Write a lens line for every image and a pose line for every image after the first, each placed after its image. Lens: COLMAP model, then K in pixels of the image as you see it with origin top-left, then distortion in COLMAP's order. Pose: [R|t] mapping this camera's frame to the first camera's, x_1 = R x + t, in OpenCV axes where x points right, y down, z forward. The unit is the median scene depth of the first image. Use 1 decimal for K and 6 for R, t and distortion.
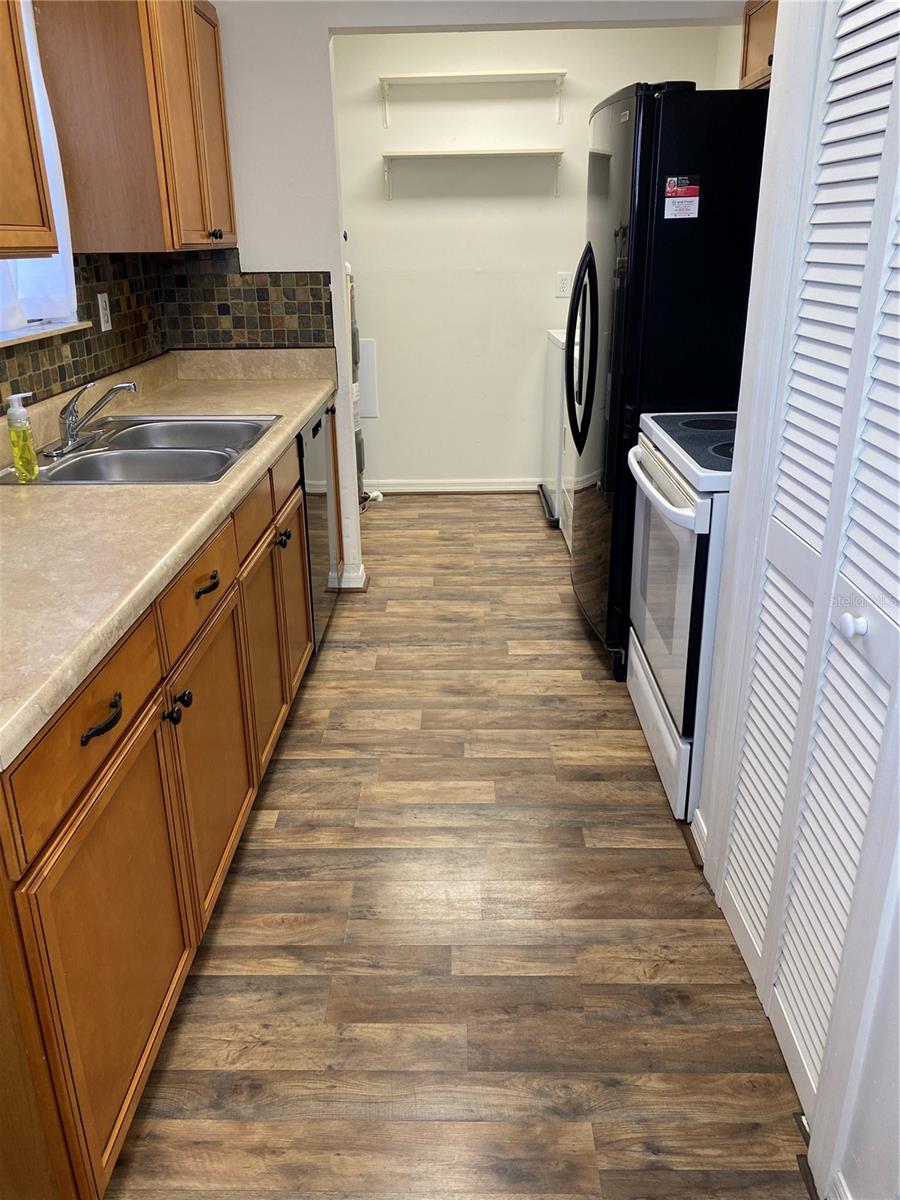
lens RADIAL K [[916.7, 0, 450.0], [0, 916.7, 600.0], [0, 0, 1]] dist [0.080113, -0.134469]
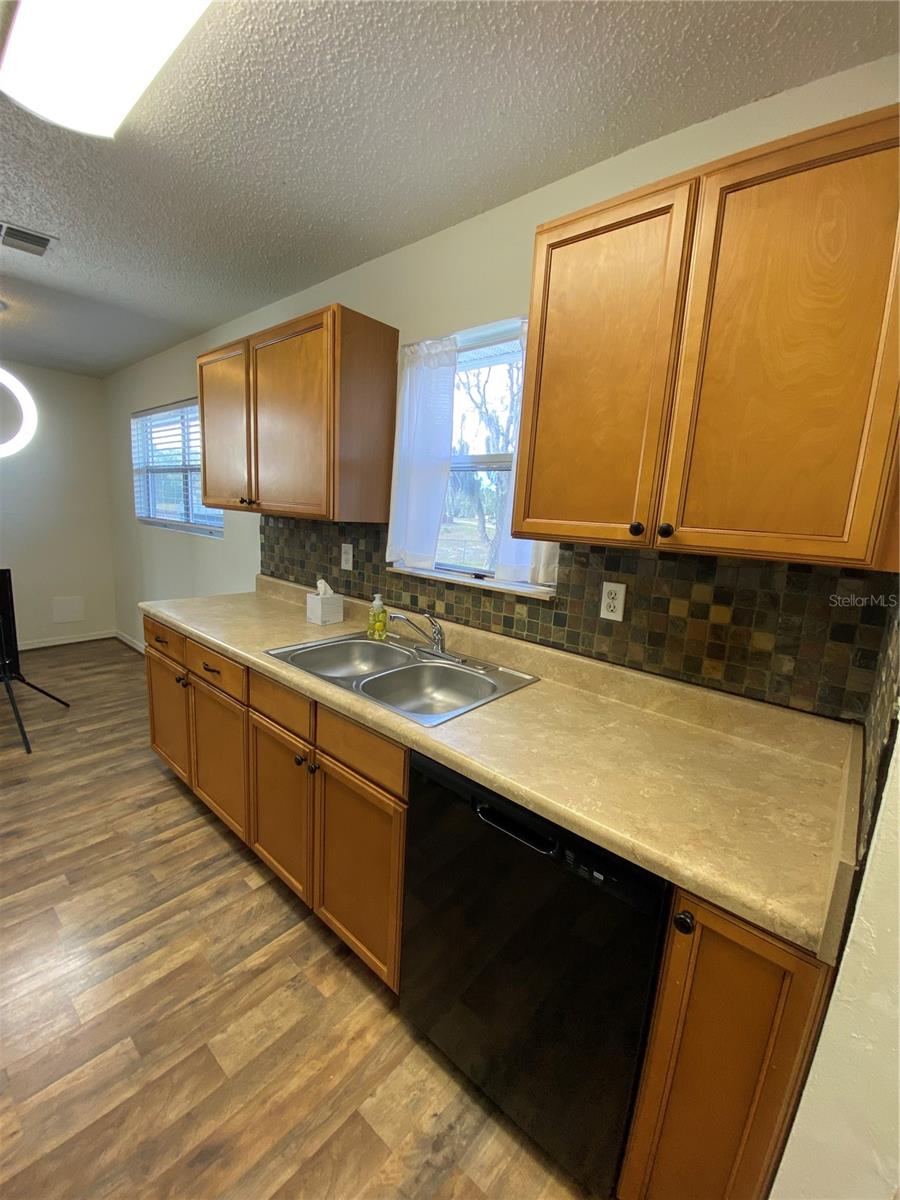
lens RADIAL K [[476.8, 0, 450.6], [0, 476.8, 616.5], [0, 0, 1]] dist [-0.001678, -0.009325]
pose [[-0.640900, 0.210963, -0.738066, 0.070501], [-0.282557, 0.829152, 0.482356, -0.525892], [0.713729, 0.517688, -0.471795, 1.242771]]
